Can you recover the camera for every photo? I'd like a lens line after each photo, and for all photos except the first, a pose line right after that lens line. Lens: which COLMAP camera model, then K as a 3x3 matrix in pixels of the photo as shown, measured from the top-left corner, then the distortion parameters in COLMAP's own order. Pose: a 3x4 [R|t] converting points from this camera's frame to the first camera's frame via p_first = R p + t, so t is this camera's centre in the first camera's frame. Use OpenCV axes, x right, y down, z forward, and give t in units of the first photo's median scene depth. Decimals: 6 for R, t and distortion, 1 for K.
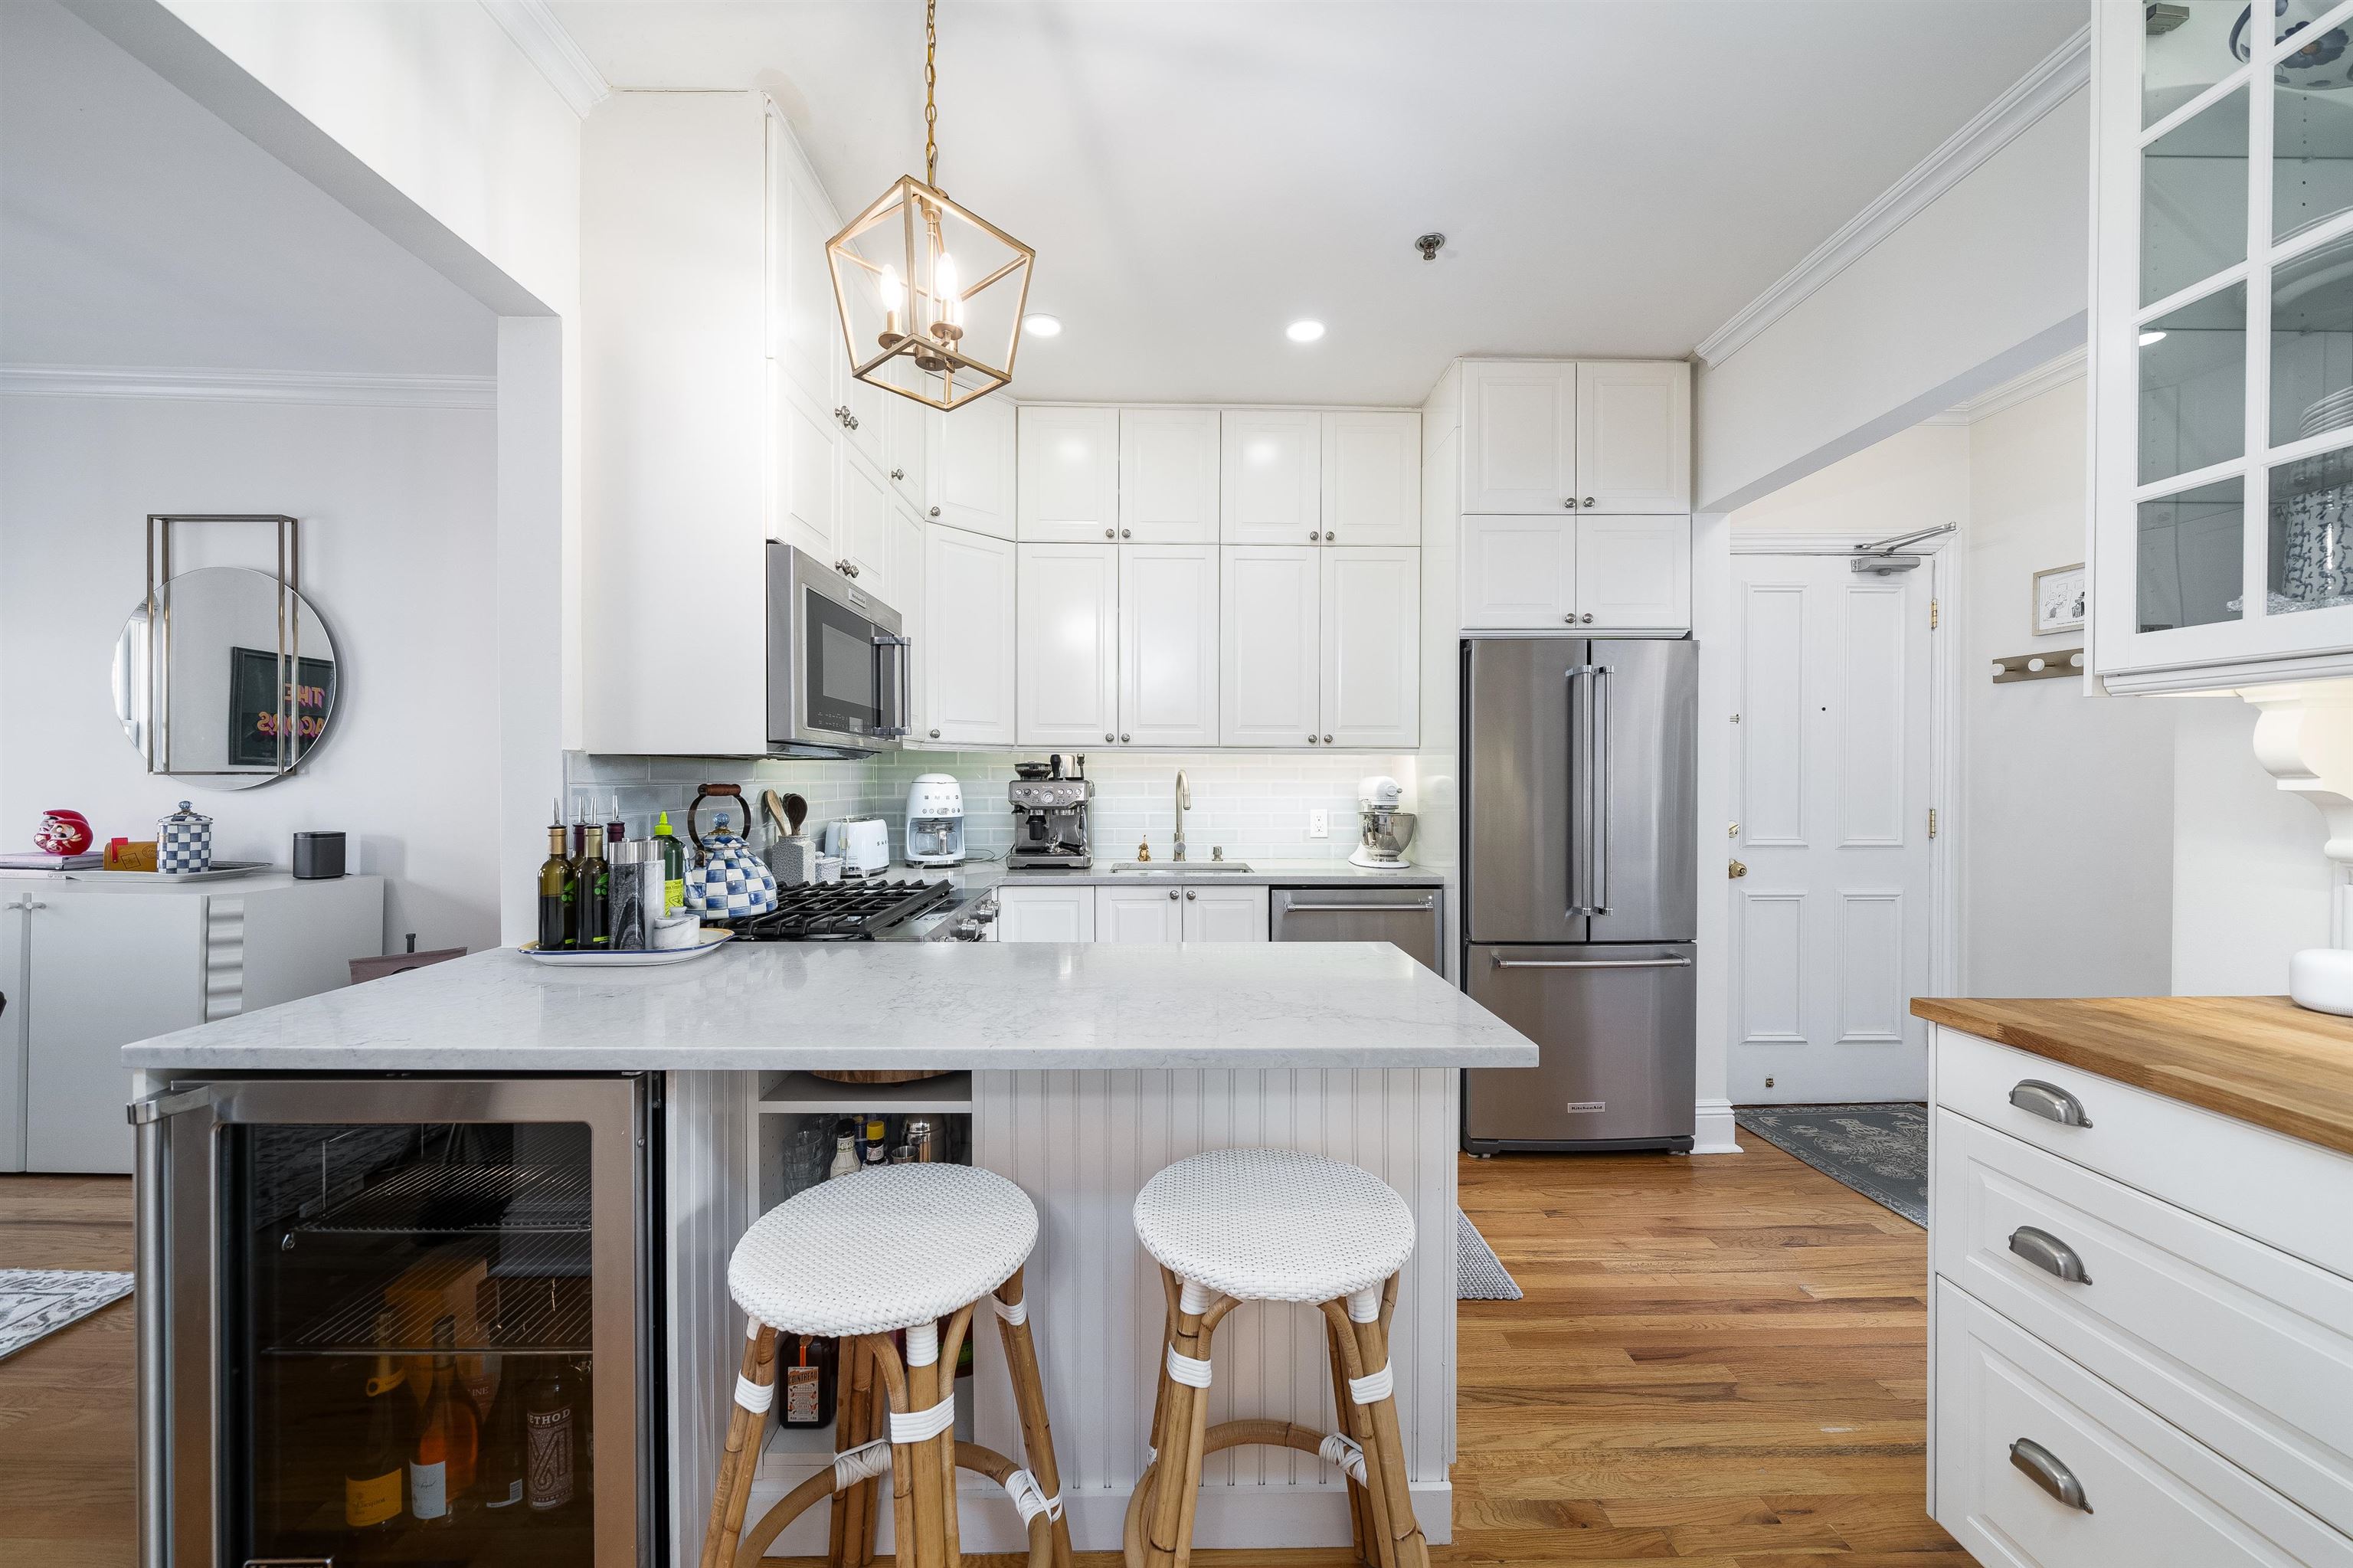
lens RADIAL K [[866.6, 0, 1190.4], [0, 866.6, 780.3], [0, 0, 1]] dist [-0.008370, -0.000249]
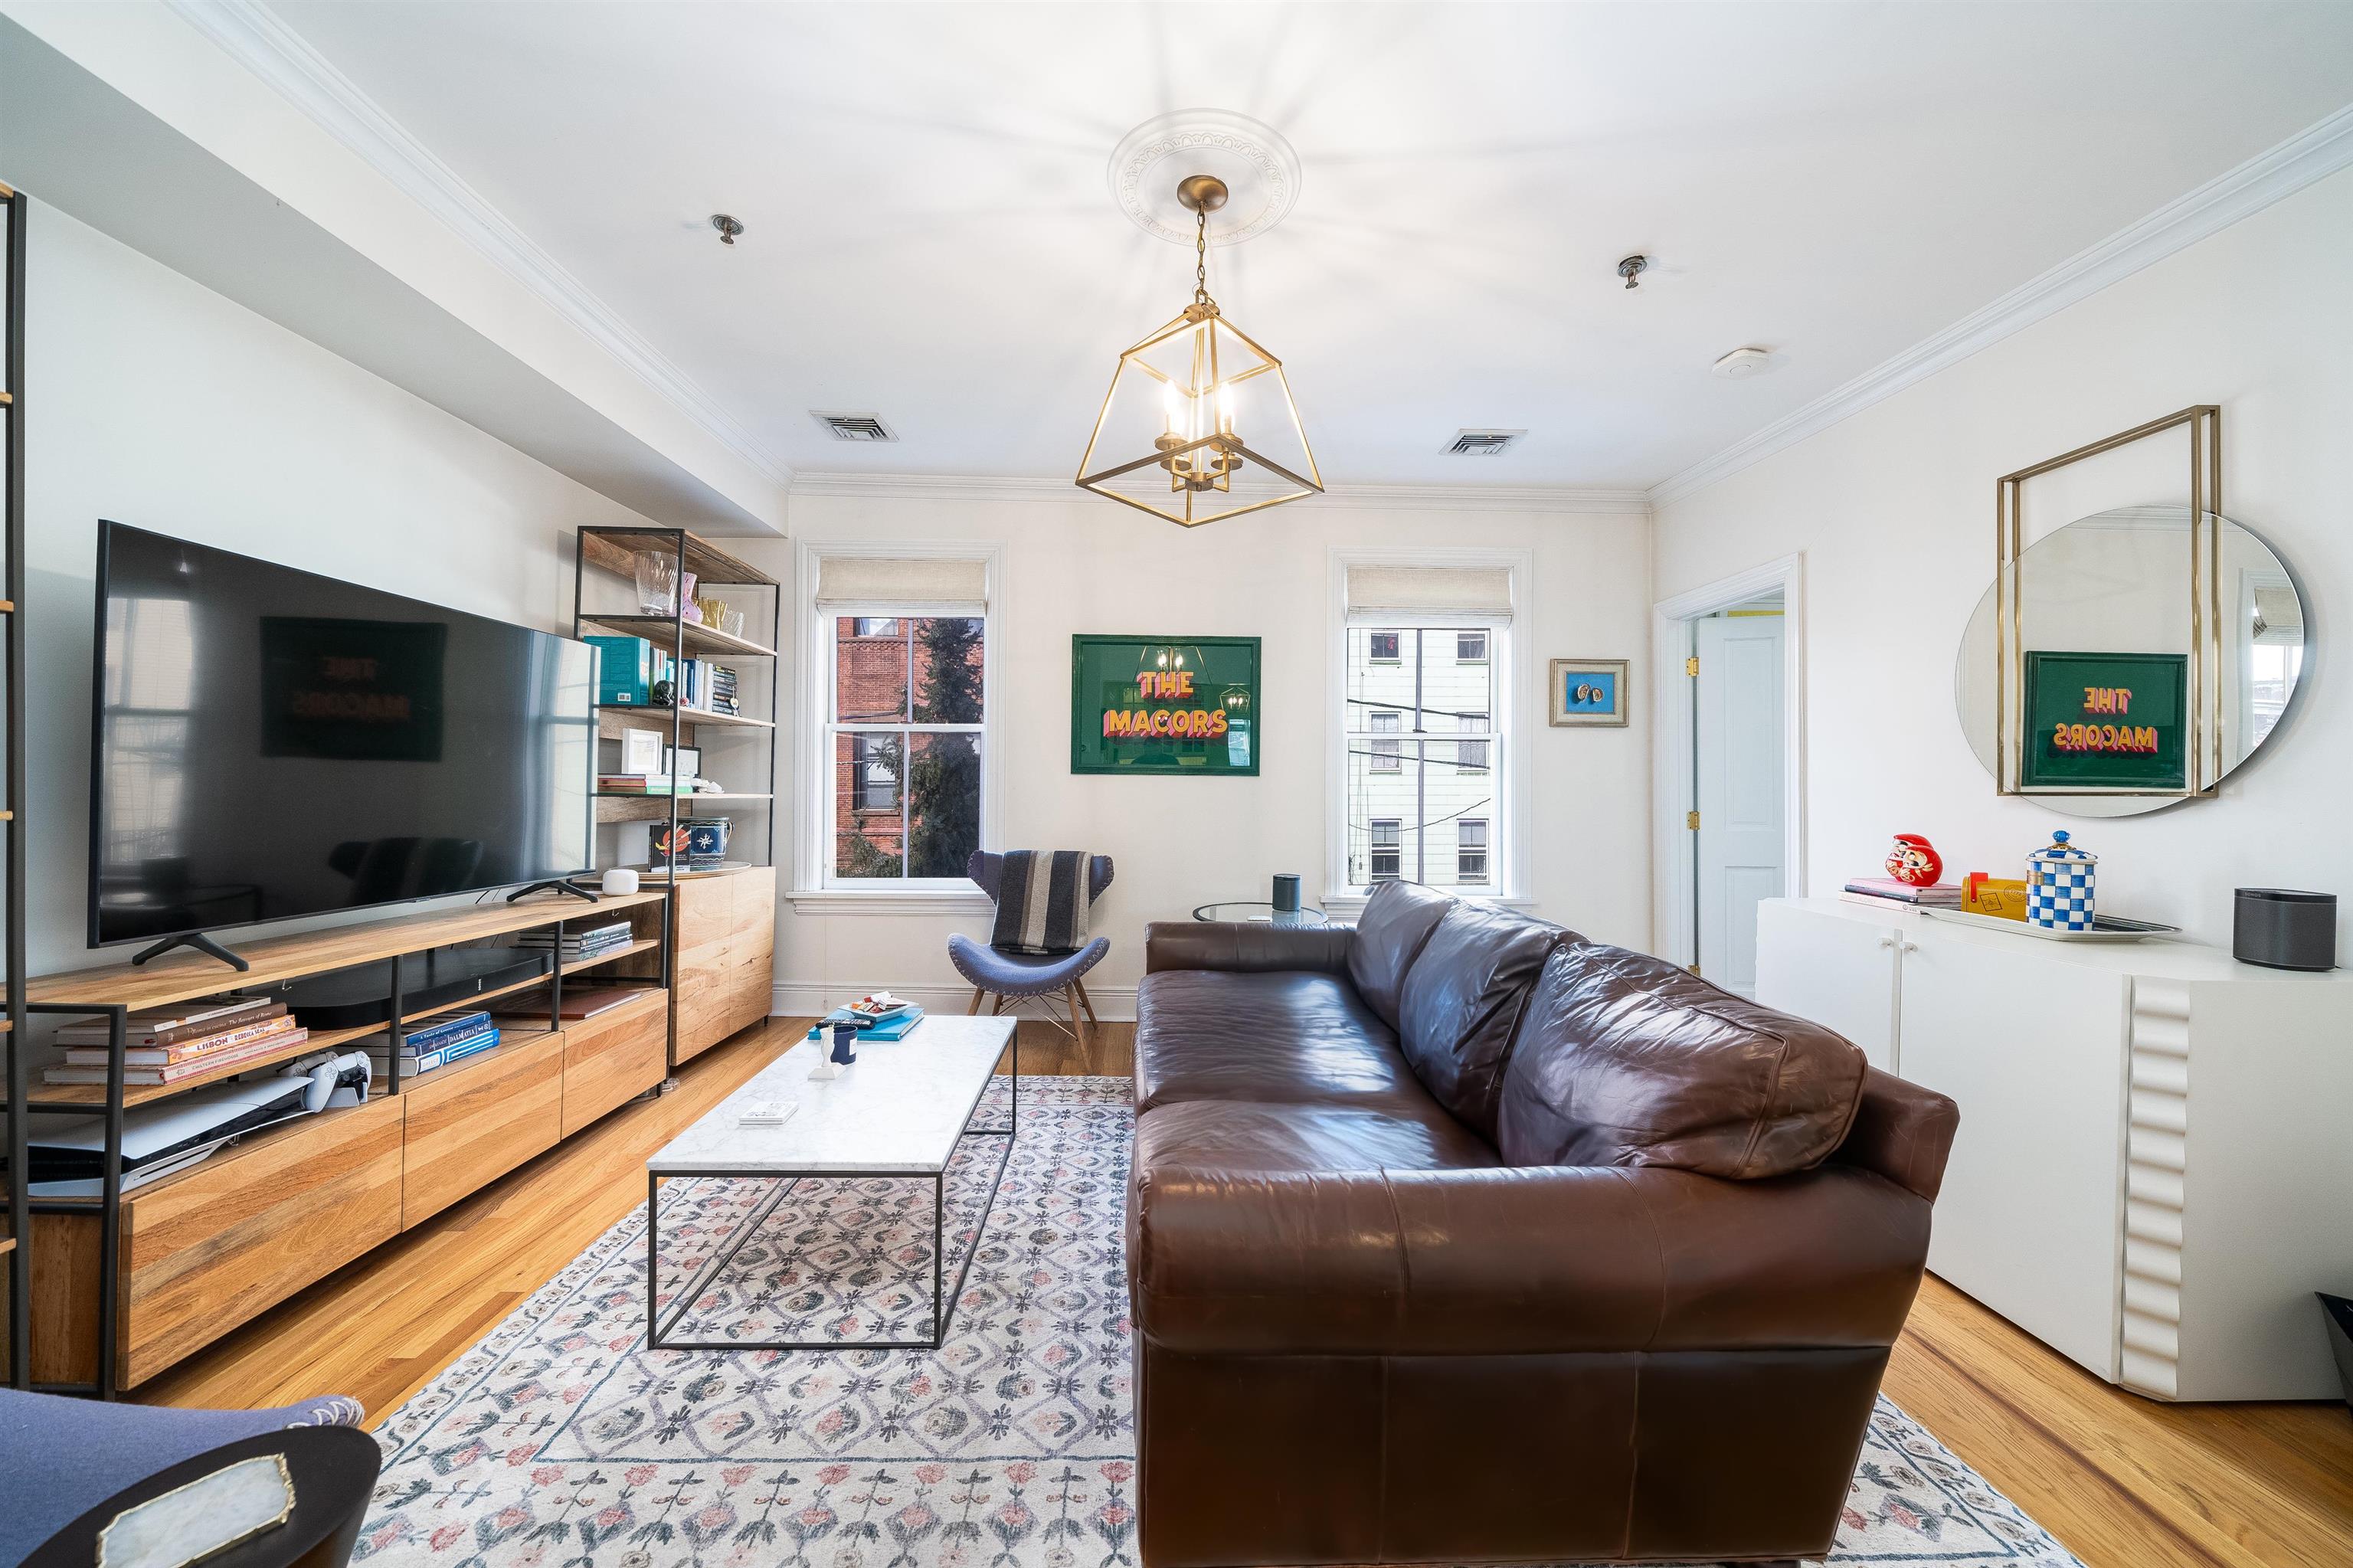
lens RADIAL K [[859.2, 0, 1176.5], [0, 859.2, 784.0], [0, 0, 1]] dist [0.001026, 0.000159]
pose [[0.013541, -0.009970, -0.999859, -0.435468], [-0.016712, 0.999808, -0.010195, 0.003971], [0.999769, 0.016848, 0.013372, 0.218458]]
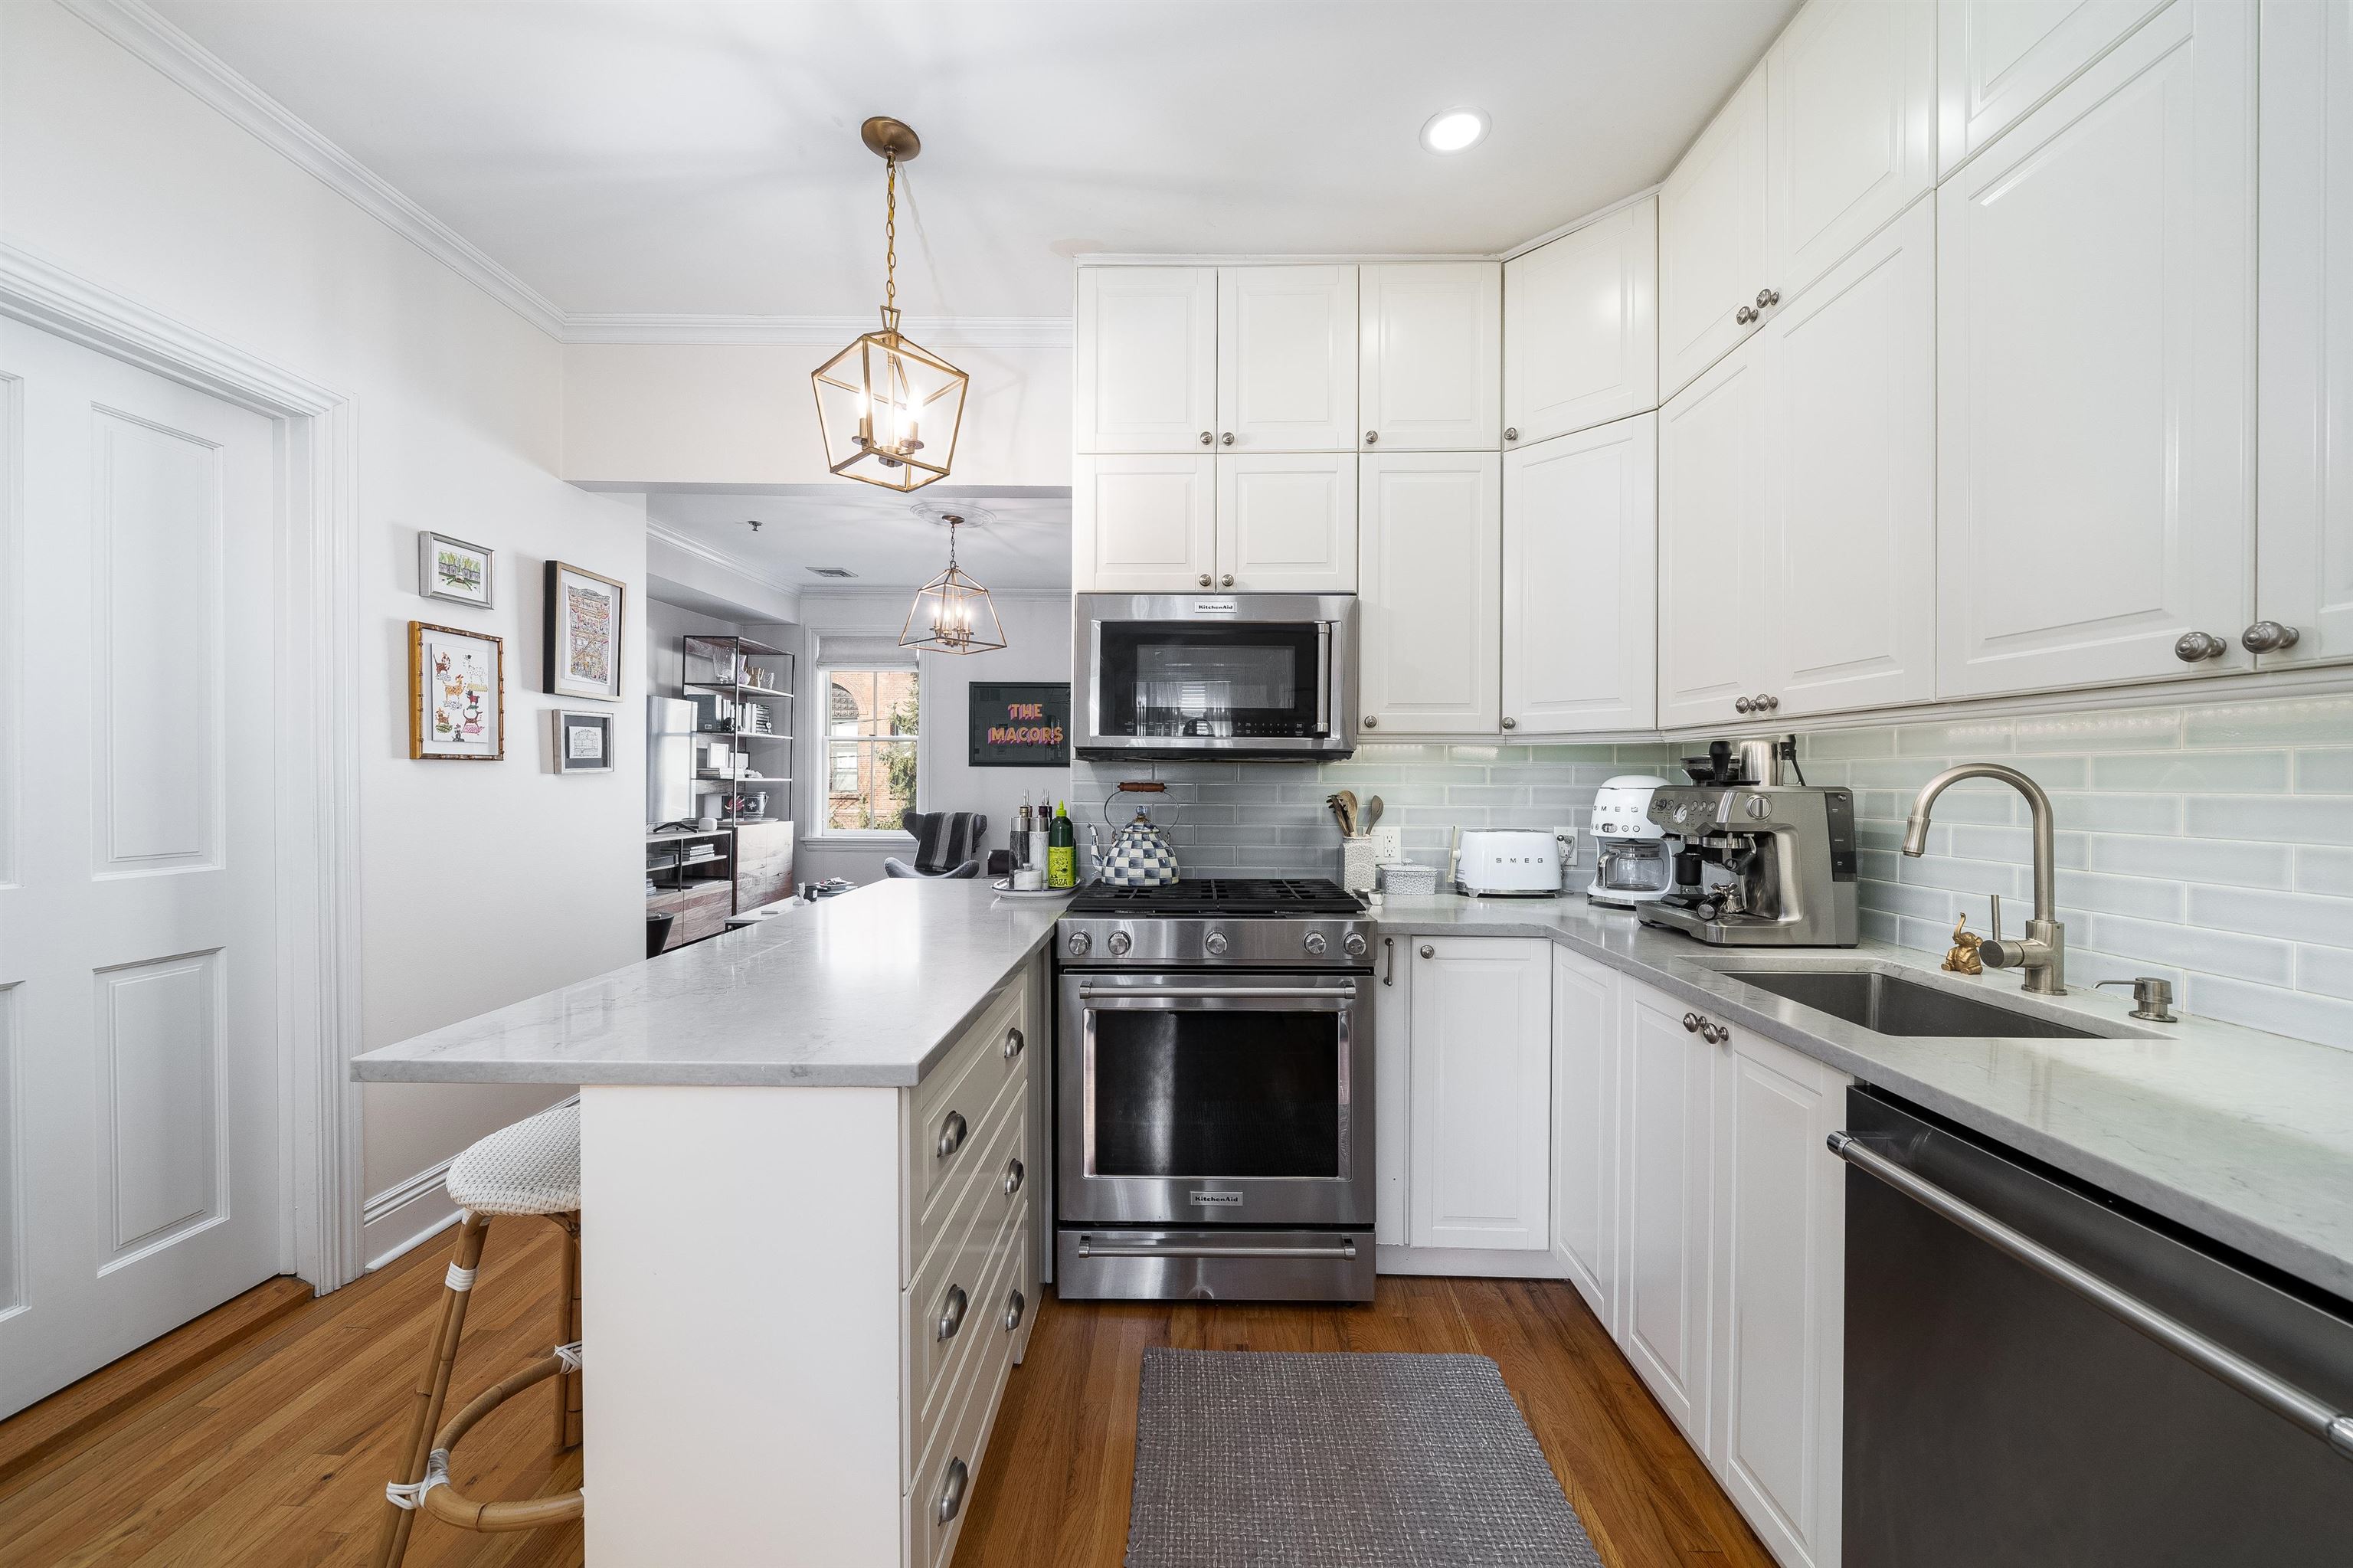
lens RADIAL K [[866.6, 0, 1190.4], [0, 866.6, 780.3], [0, 0, 1]] dist [-0.008370, -0.000249]
pose [[-0.032205, 0.000918, -0.999481, 0.487999], [-0.015364, 0.999881, 0.001414, 0.000606], [0.999363, 0.015402, -0.032187, 0.747061]]
